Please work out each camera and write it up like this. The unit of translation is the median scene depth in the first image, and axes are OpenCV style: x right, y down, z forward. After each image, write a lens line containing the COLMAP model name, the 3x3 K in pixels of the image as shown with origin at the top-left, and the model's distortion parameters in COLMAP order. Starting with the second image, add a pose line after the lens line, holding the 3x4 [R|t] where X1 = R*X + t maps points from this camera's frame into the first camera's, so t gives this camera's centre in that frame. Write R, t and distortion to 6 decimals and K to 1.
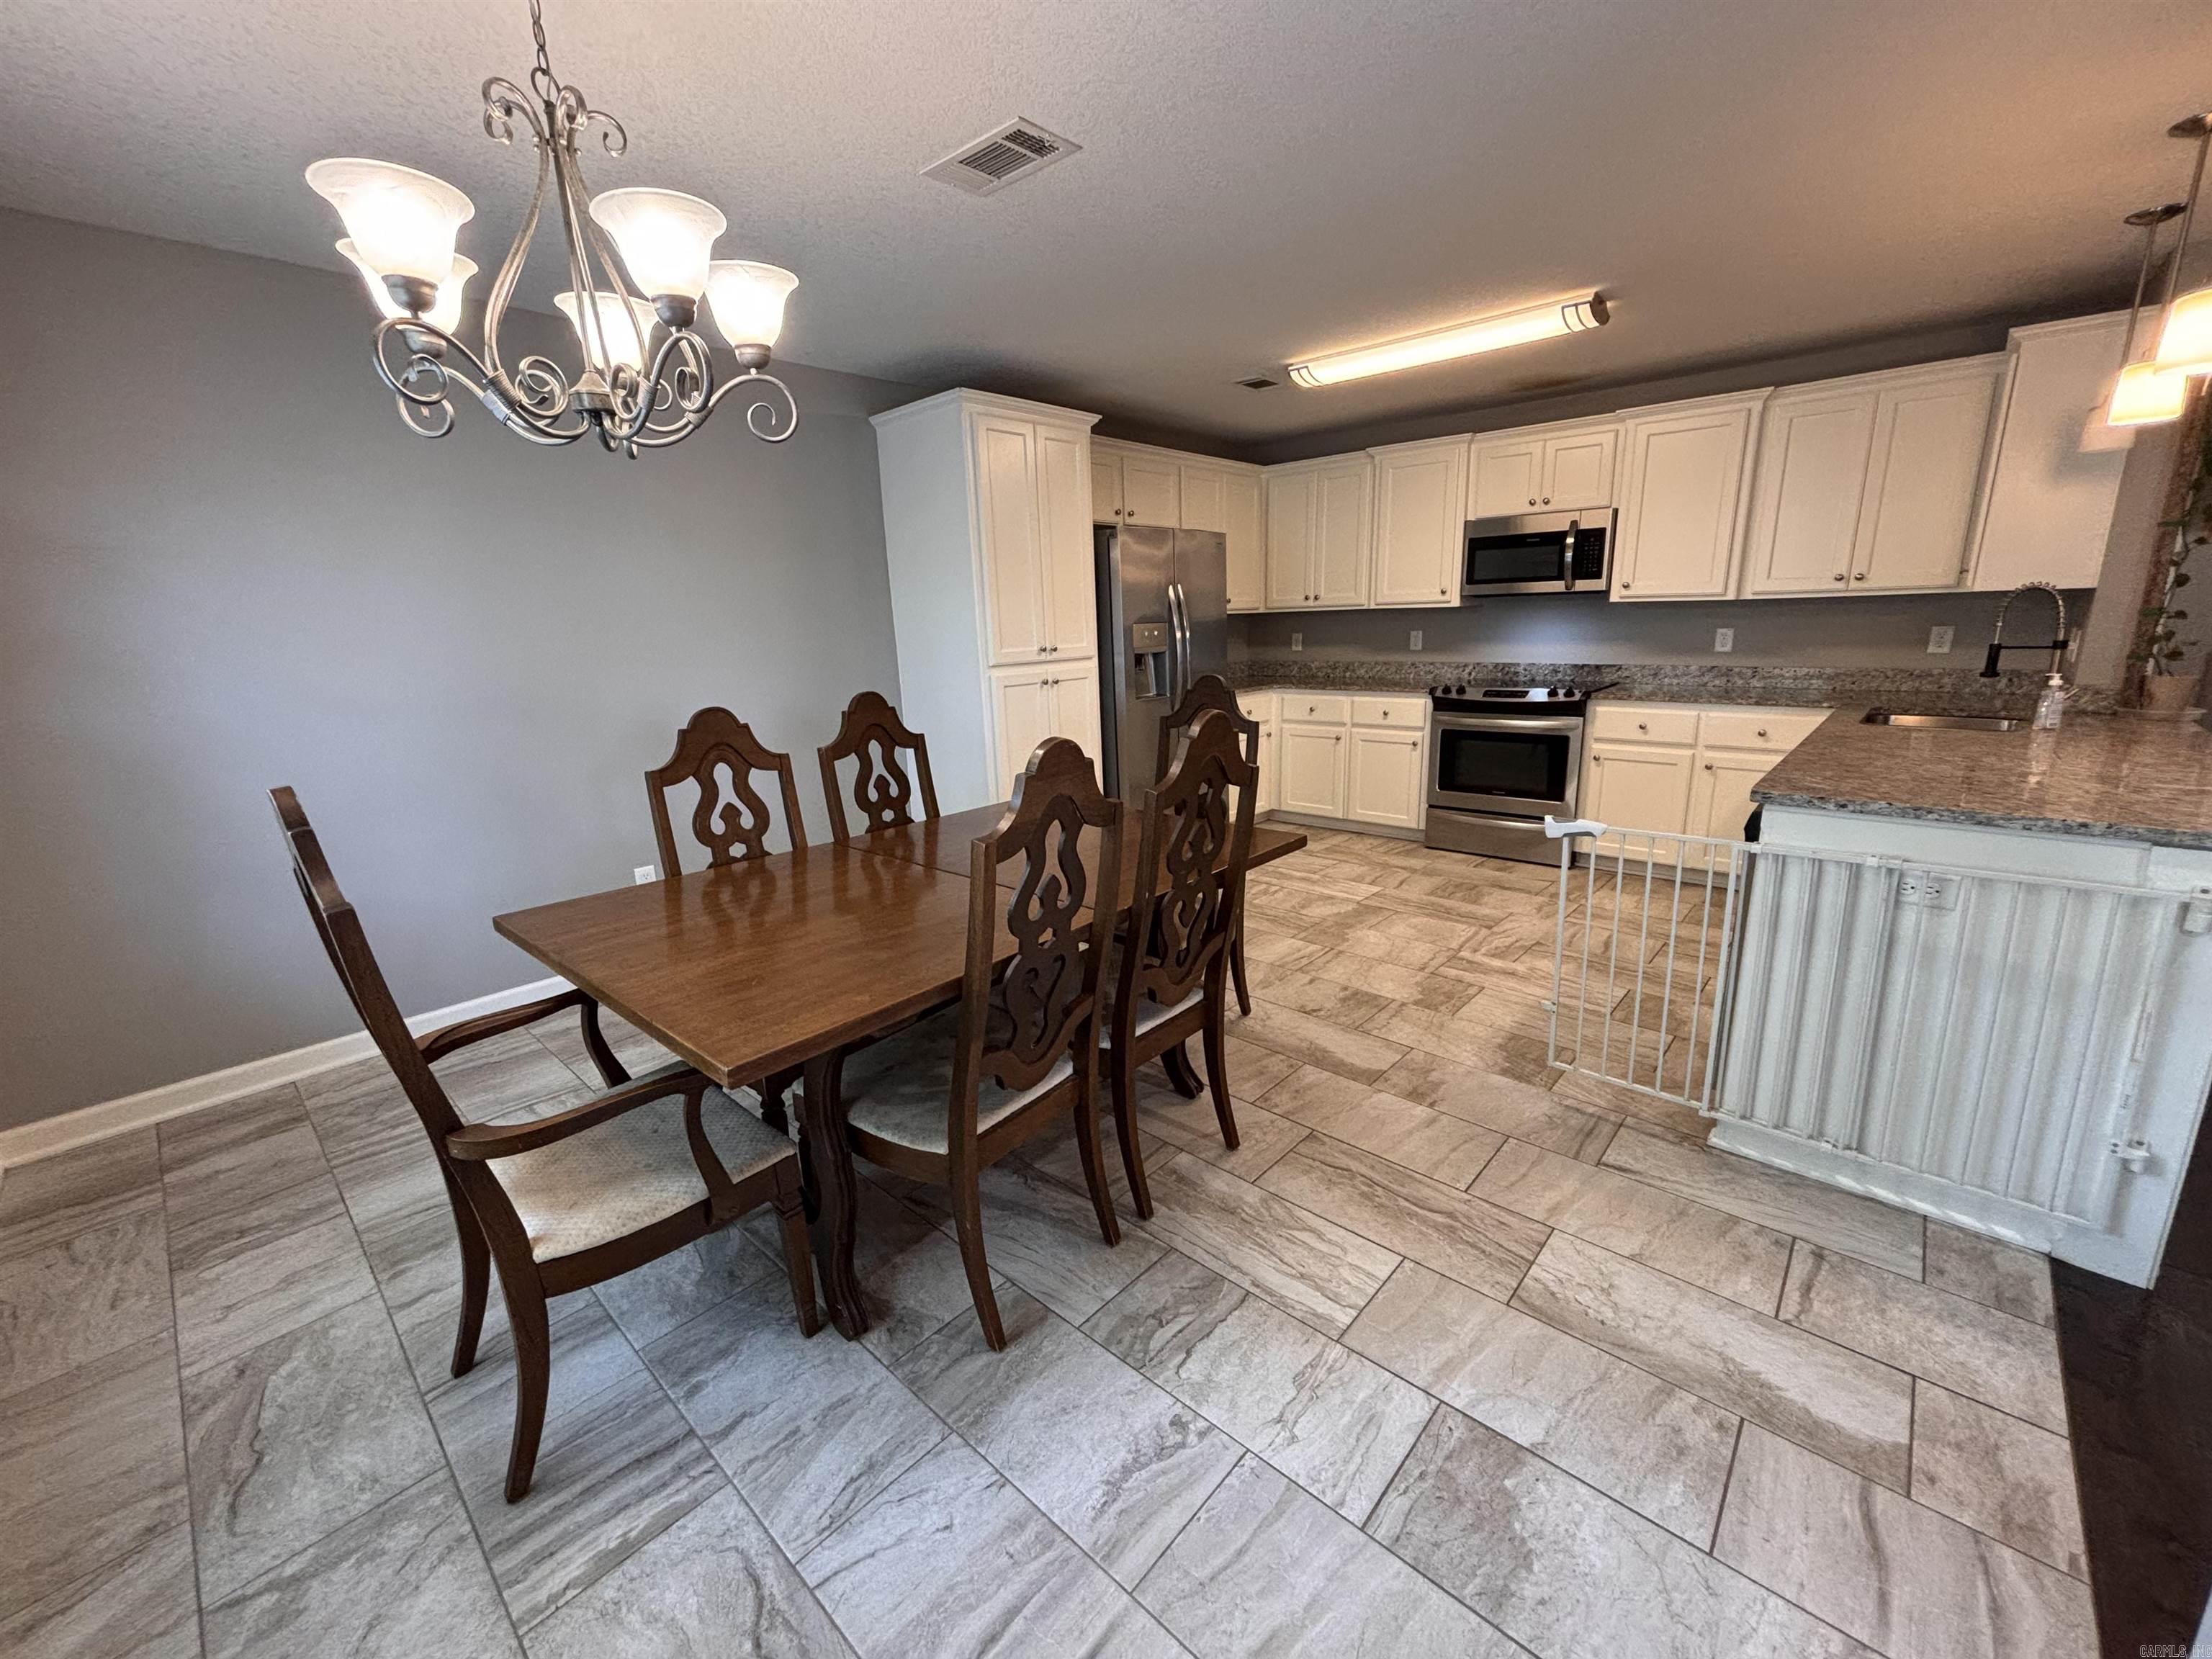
lens RADIAL K [[889.1, 0, 1099.5], [0, 889.1, 826.8], [0, 0, 1]] dist [0.001163, -0.000639]
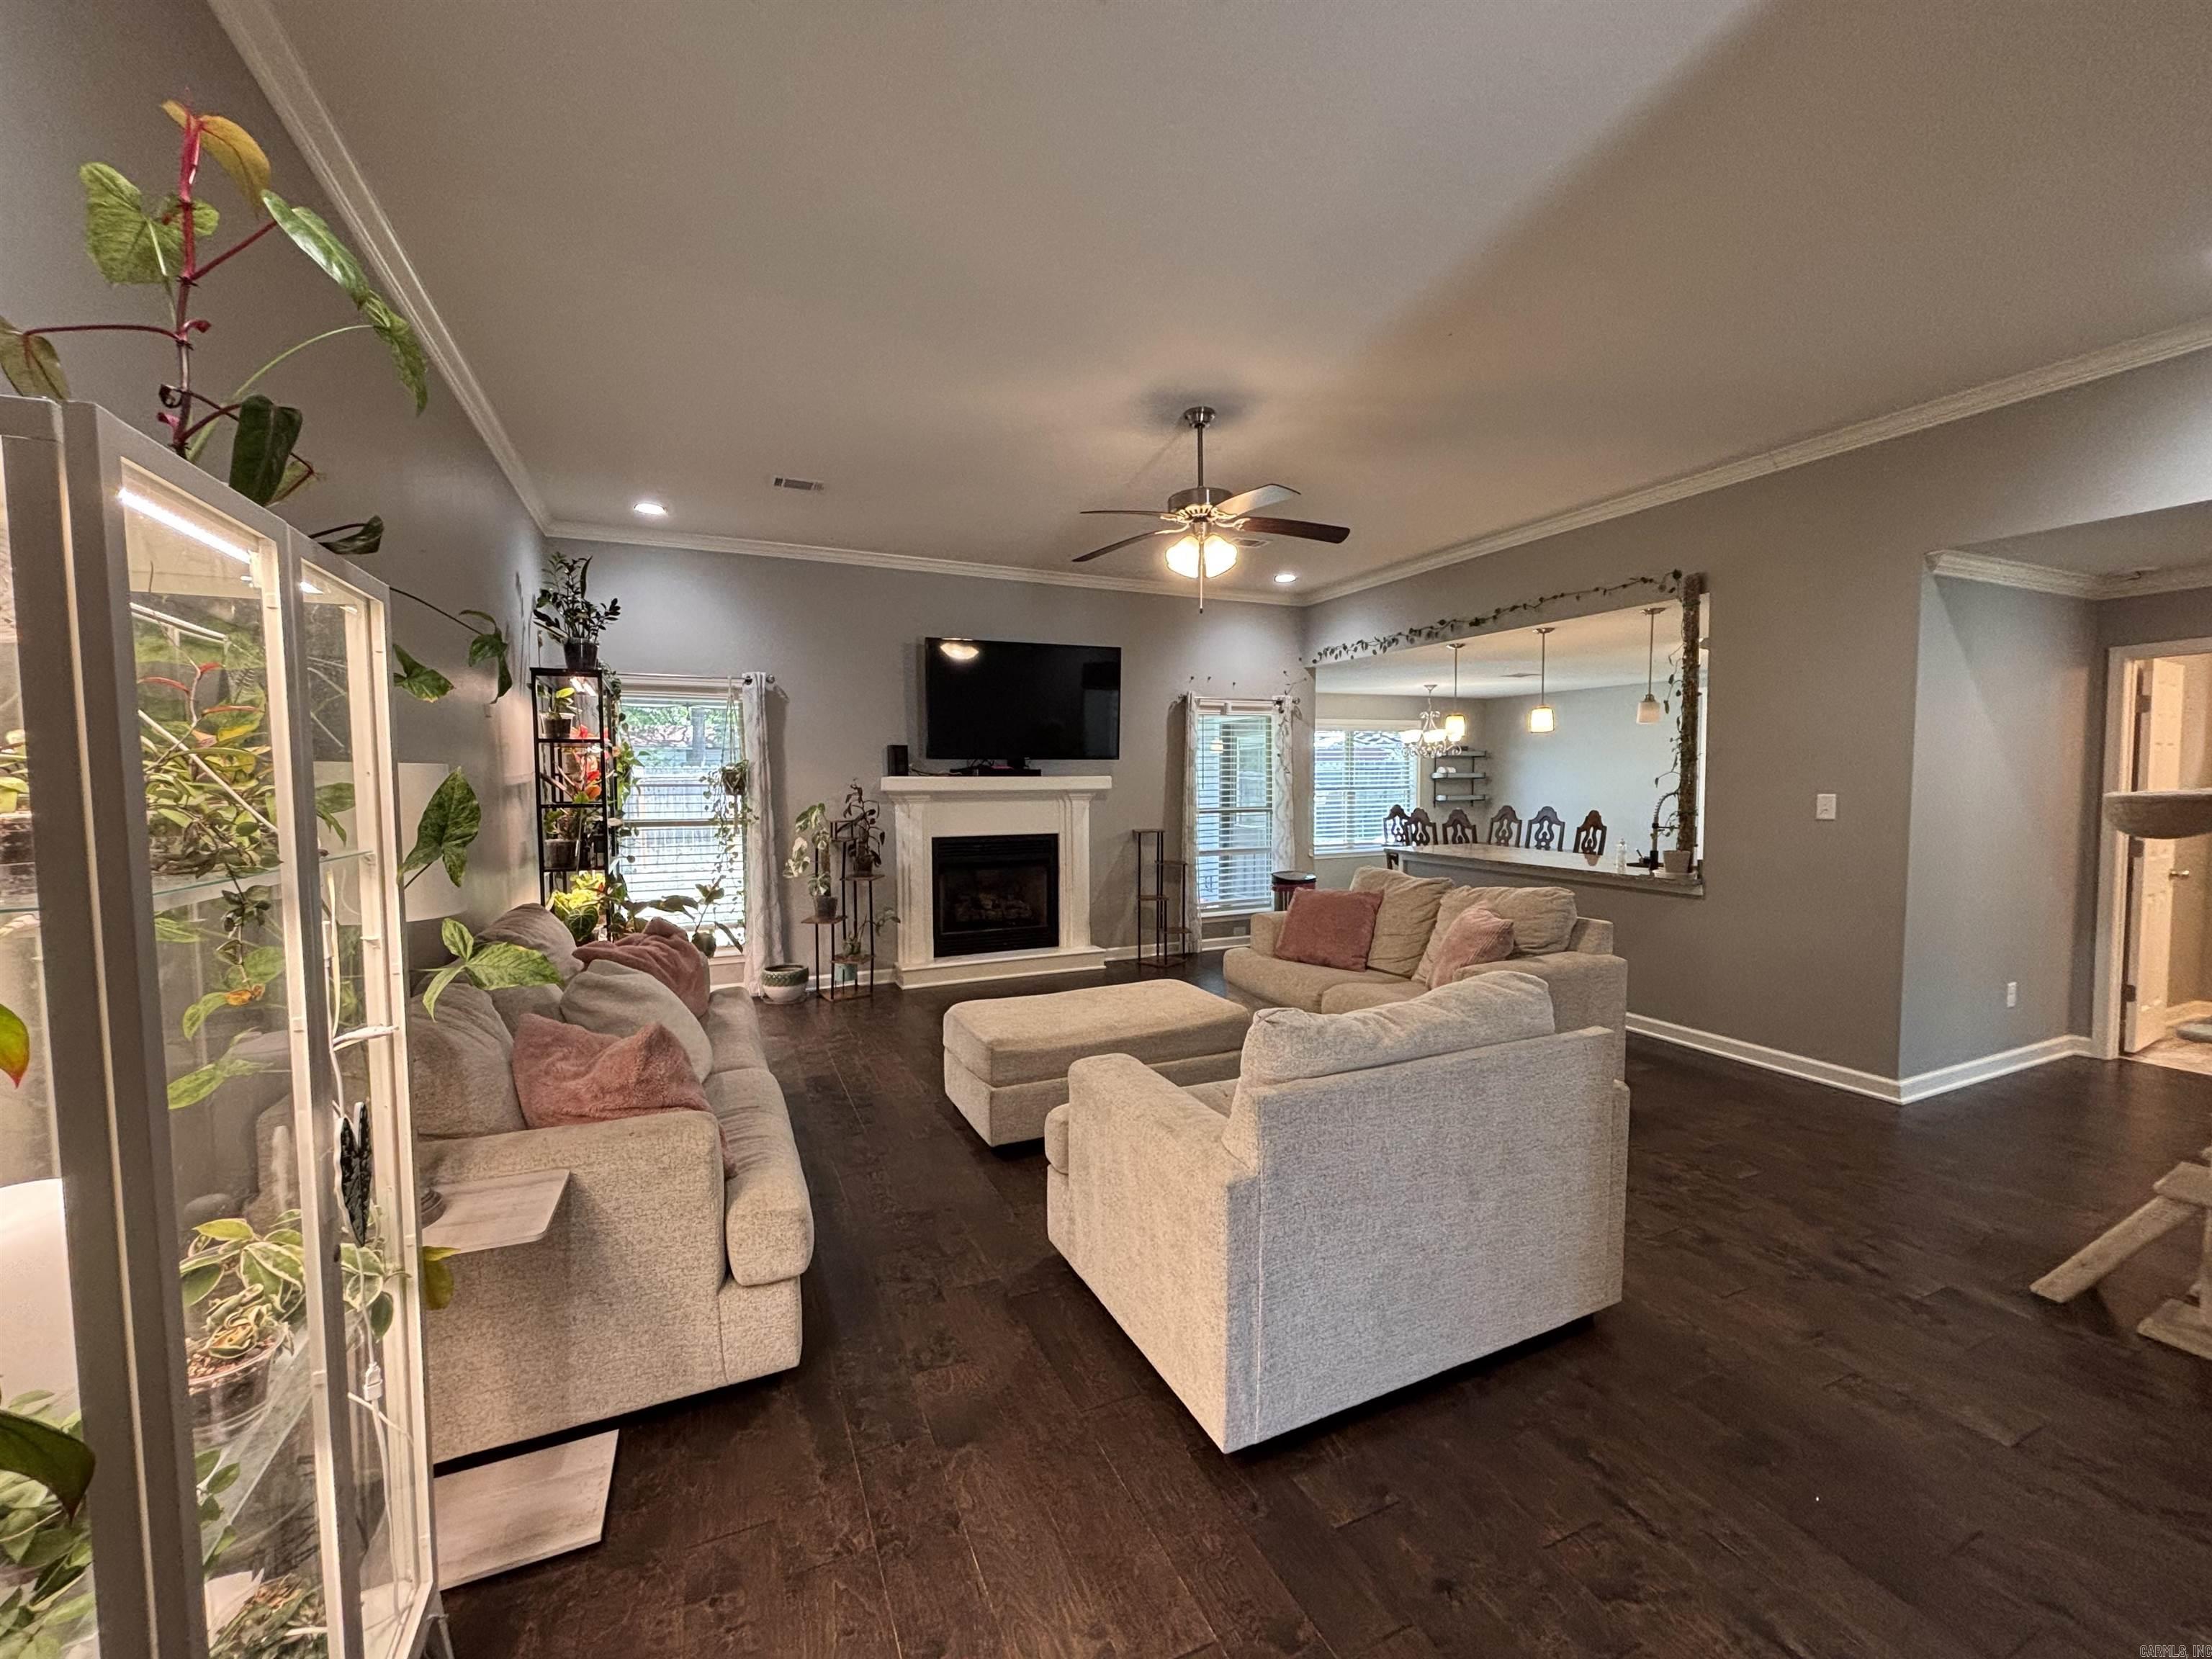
lens RADIAL K [[889.1, 0, 1095.5], [0, 889.1, 836.6], [0, 0, 1]] dist [0.001163, -0.000639]
pose [[-0.394764, 0.093818, -0.913980, 2.234216], [-0.195314, 0.963467, 0.183257, -0.207448], [0.897783, 0.250857, -0.362018, 0.464226]]
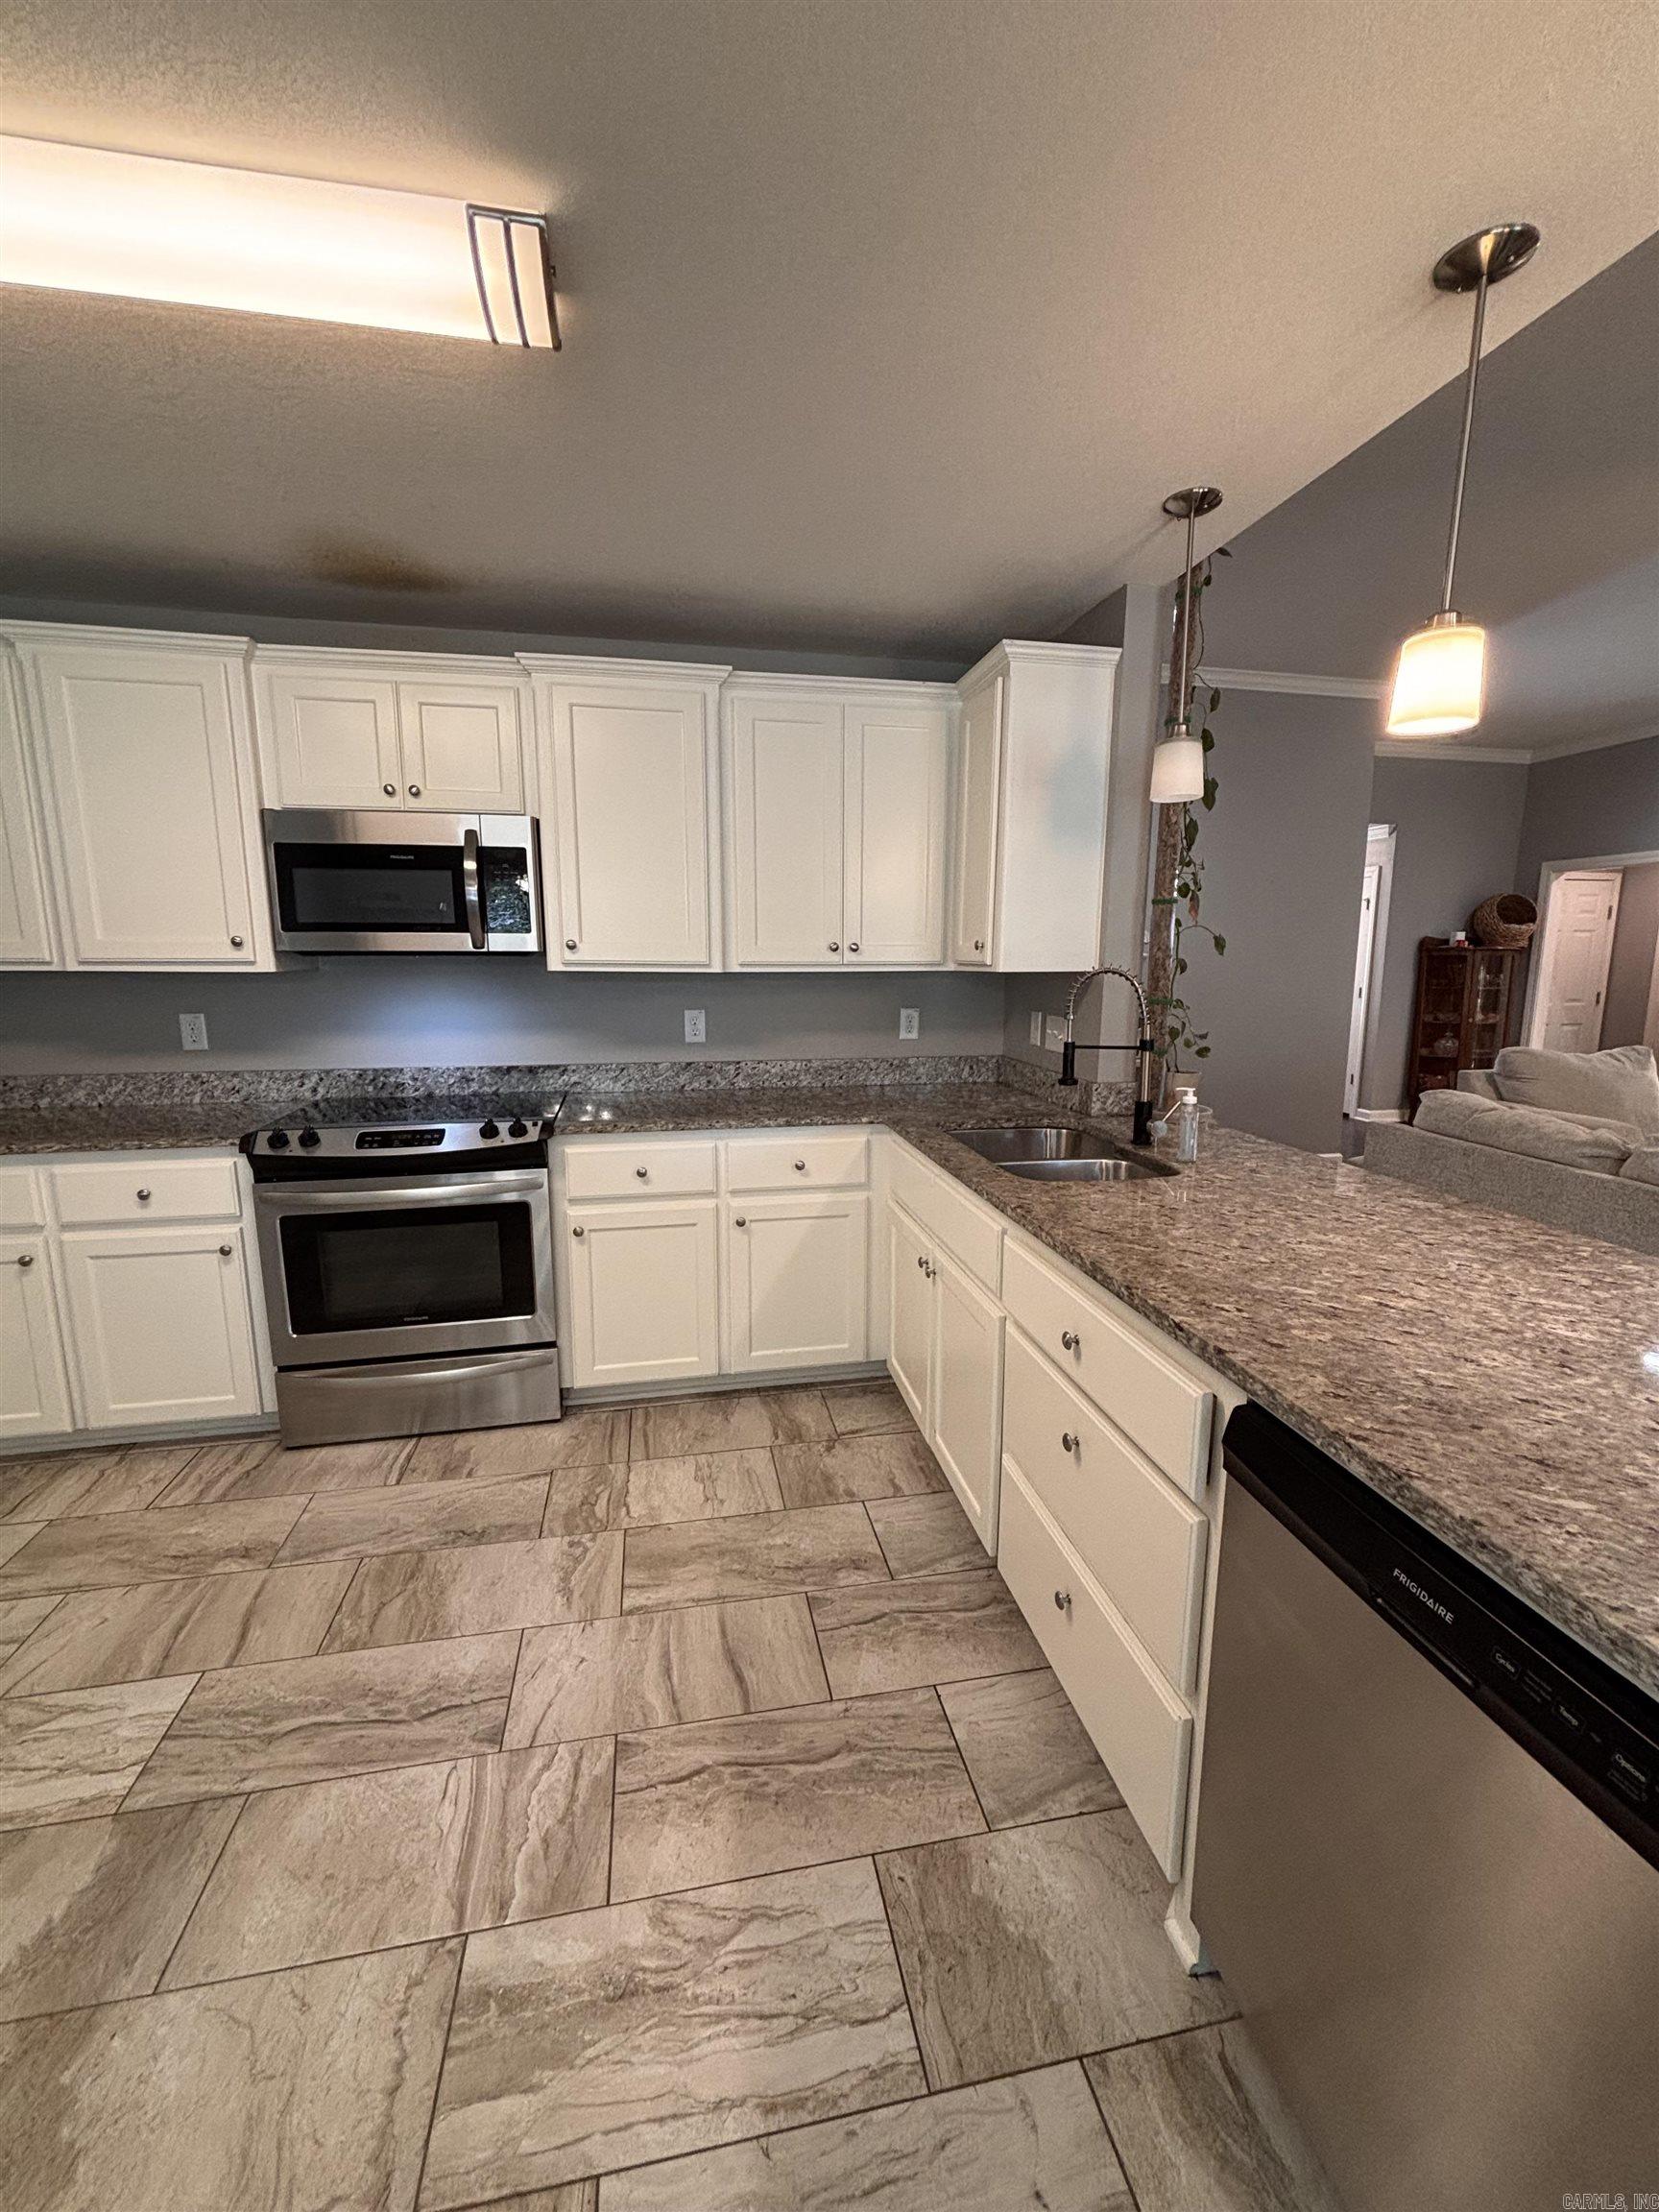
lens RADIAL K [[889.1, 0, 831.0], [0, 889.1, 1105.0], [0, 0, 1]] dist [0.001163, -0.000639]
pose [[0.590082, -0.103988, 0.800618, 0.209518], [0.168080, 0.985765, 0.004156, -0.144635], [-0.789653, 0.132116, 0.599160, 0.542269]]
